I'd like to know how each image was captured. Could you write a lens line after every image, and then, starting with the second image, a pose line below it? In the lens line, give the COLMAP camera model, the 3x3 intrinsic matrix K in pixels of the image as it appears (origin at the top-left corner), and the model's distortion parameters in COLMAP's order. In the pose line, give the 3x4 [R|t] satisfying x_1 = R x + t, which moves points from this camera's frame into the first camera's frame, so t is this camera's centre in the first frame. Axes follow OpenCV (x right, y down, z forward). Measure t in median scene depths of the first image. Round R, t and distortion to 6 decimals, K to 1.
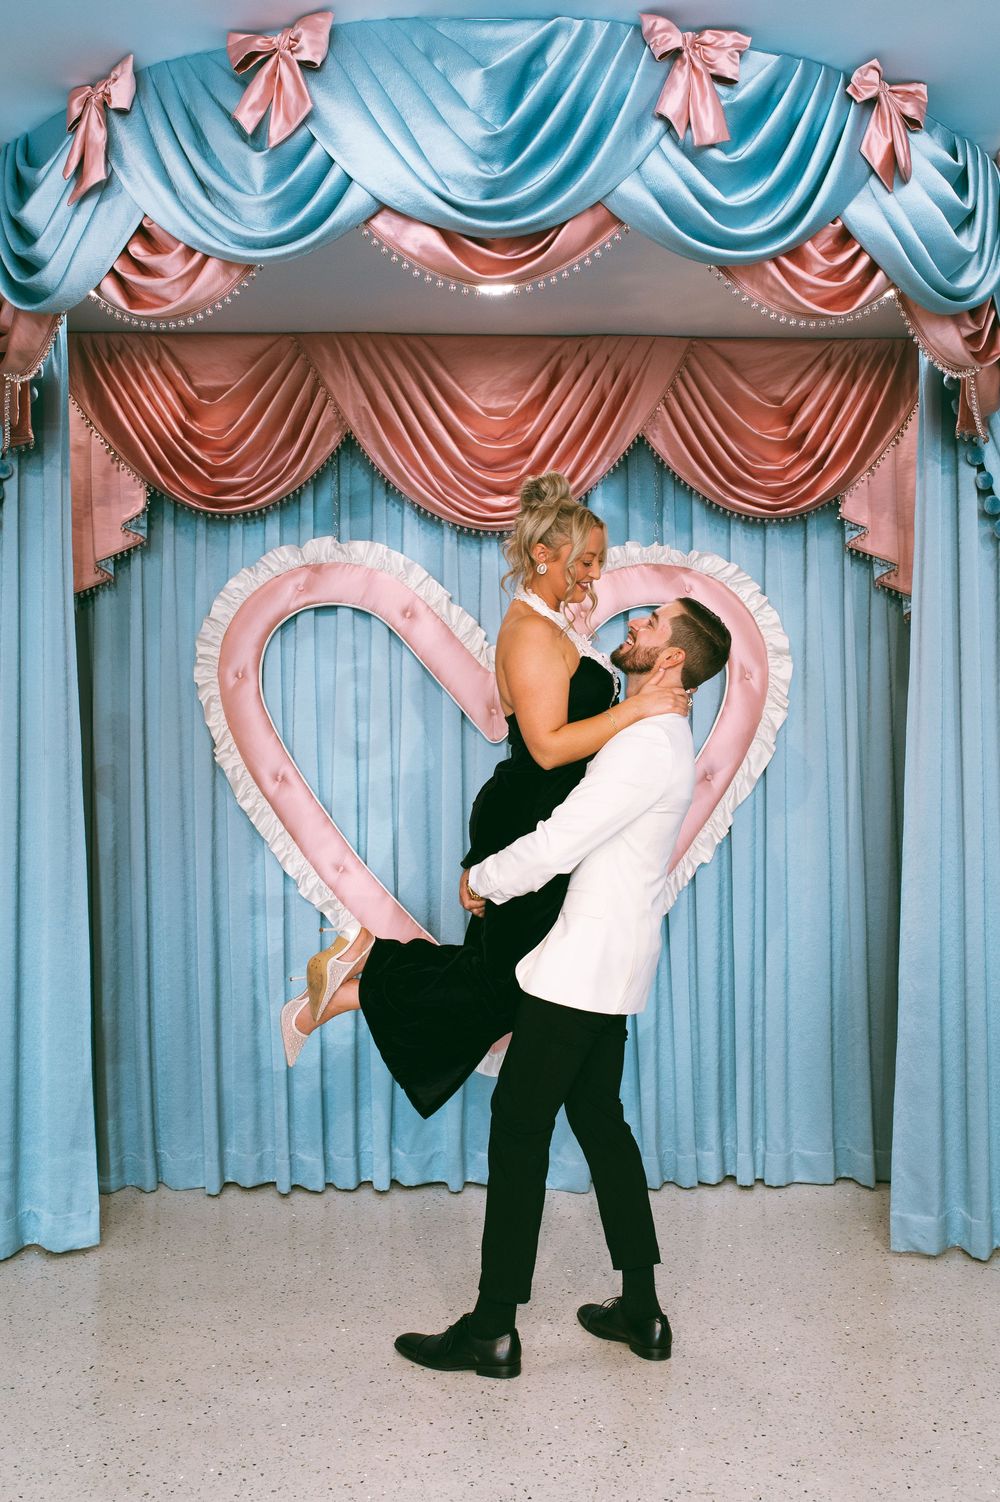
lens RADIAL K [[1514.2, 0, 502.6], [0, 1514.2, 742.3], [0, 0, 1]] dist [-0.056348, 0.085355]
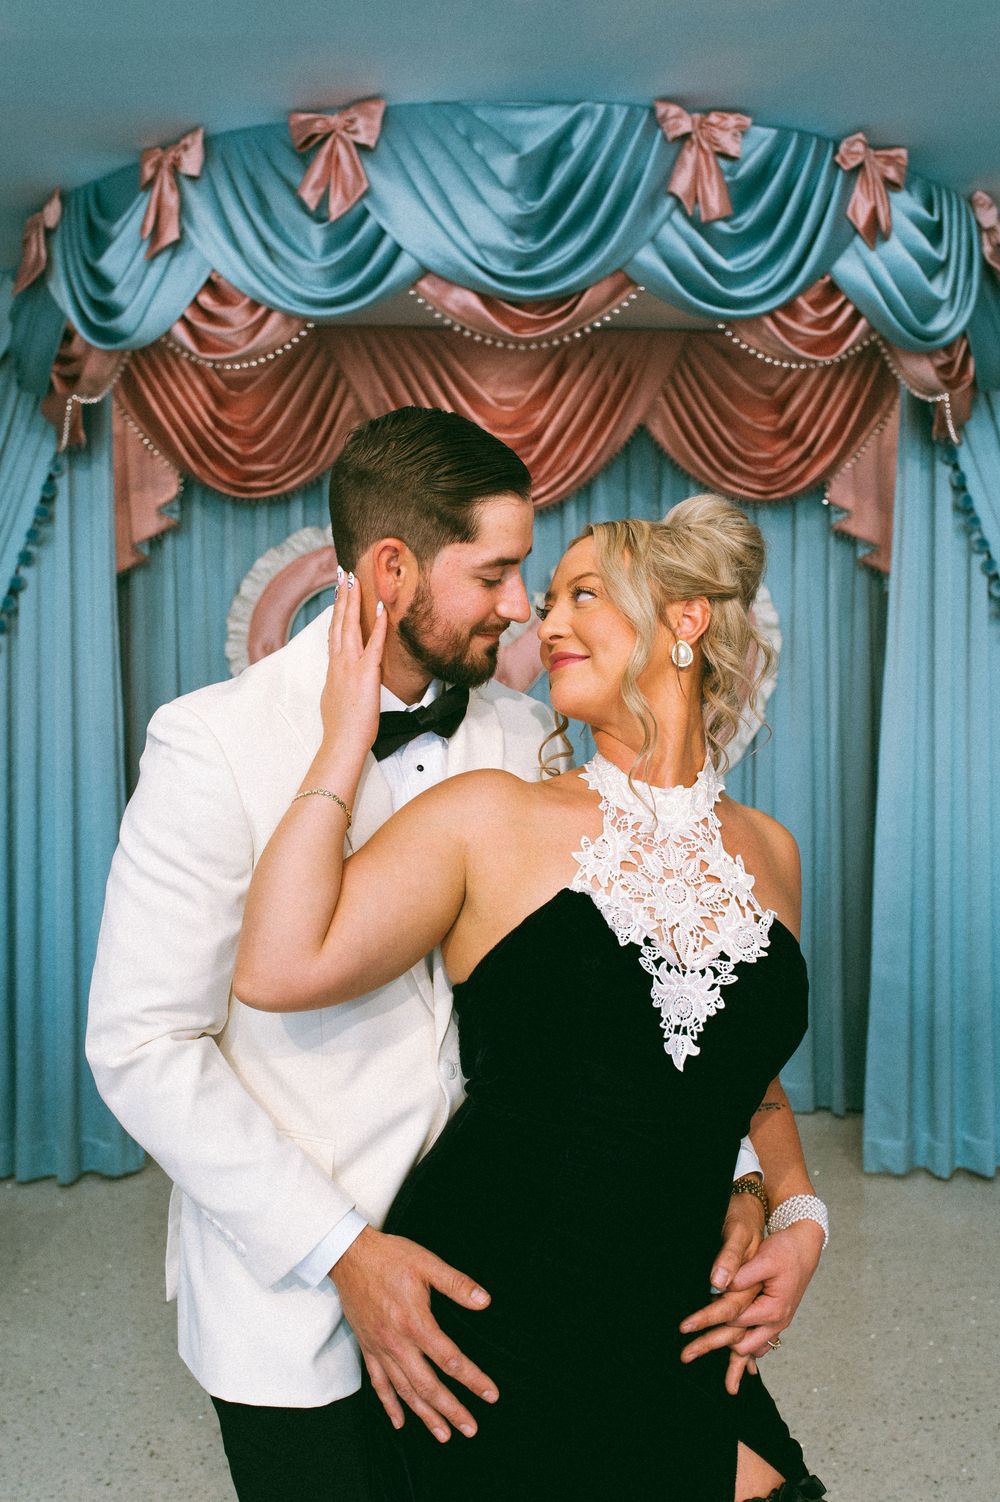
lens RADIAL K [[1573.6, 0, 493.1], [0, 1573.6, 767.6], [0, 0, 1]] dist [-0.037903, 0.013750]
pose [[0.999942, -0.002321, 0.010500, -0.025826], [0.001611, 0.997740, 0.067178, -0.035583], [-0.010633, -0.067157, 0.997686, -0.124600]]
